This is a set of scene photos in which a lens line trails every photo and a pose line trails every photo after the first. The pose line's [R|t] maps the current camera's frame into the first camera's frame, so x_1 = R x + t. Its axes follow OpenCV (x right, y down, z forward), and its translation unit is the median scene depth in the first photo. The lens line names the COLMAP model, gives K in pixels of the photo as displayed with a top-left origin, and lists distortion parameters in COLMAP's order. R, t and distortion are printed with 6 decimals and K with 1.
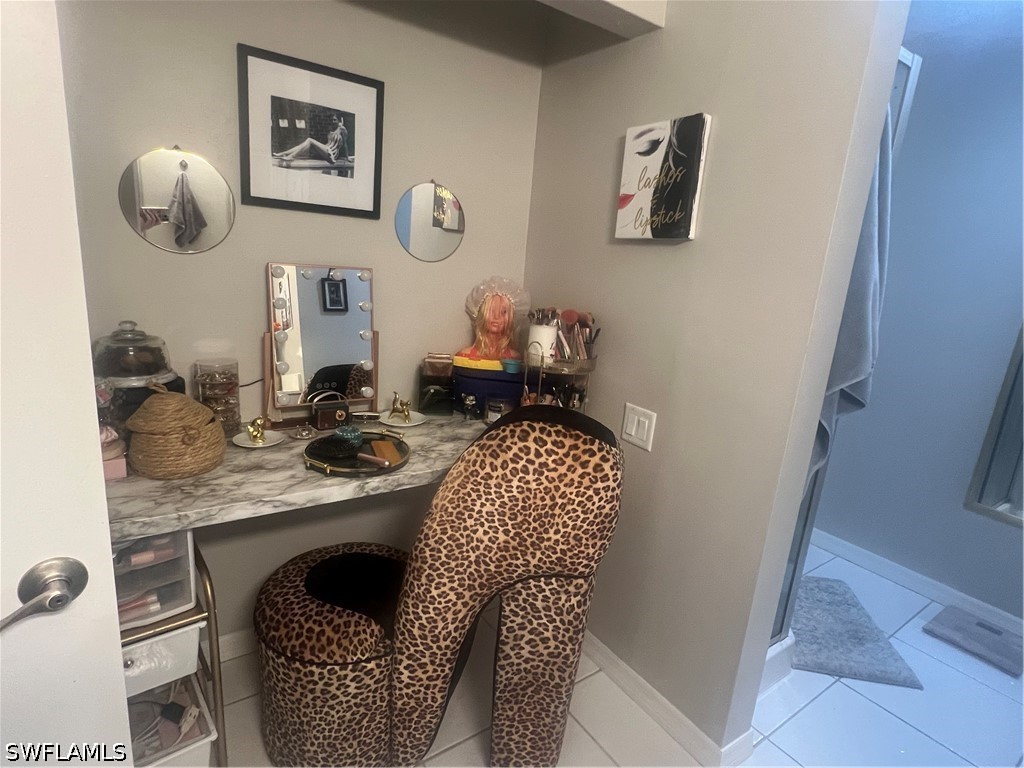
lens RADIAL K [[534.5, 0, 514.5], [0, 534.5, 382.3], [0, 0, 1]] dist [-0.004580, -0.000244]
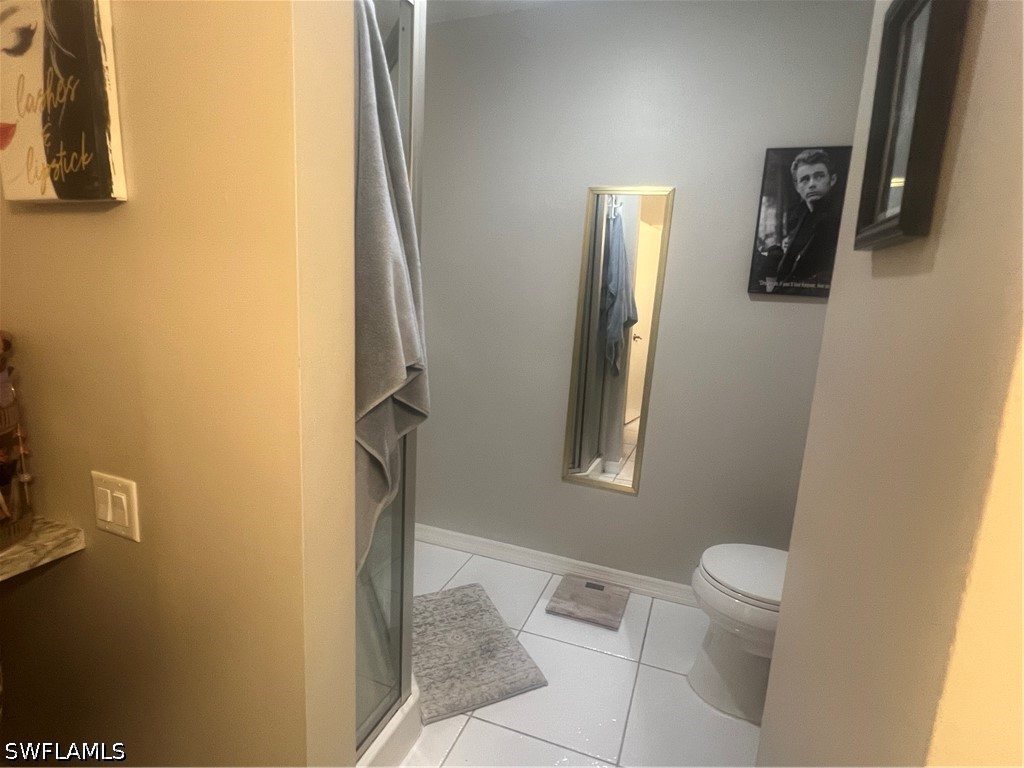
lens RADIAL K [[534.5, 0, 511.7], [0, 534.5, 381.0], [0, 0, 1]] dist [-0.004580, -0.000244]
pose [[0.825436, -0.137450, 0.547506, 0.252195], [0.143117, 0.989170, 0.032561, -0.013473], [-0.546052, 0.051480, 0.836168, 0.189250]]
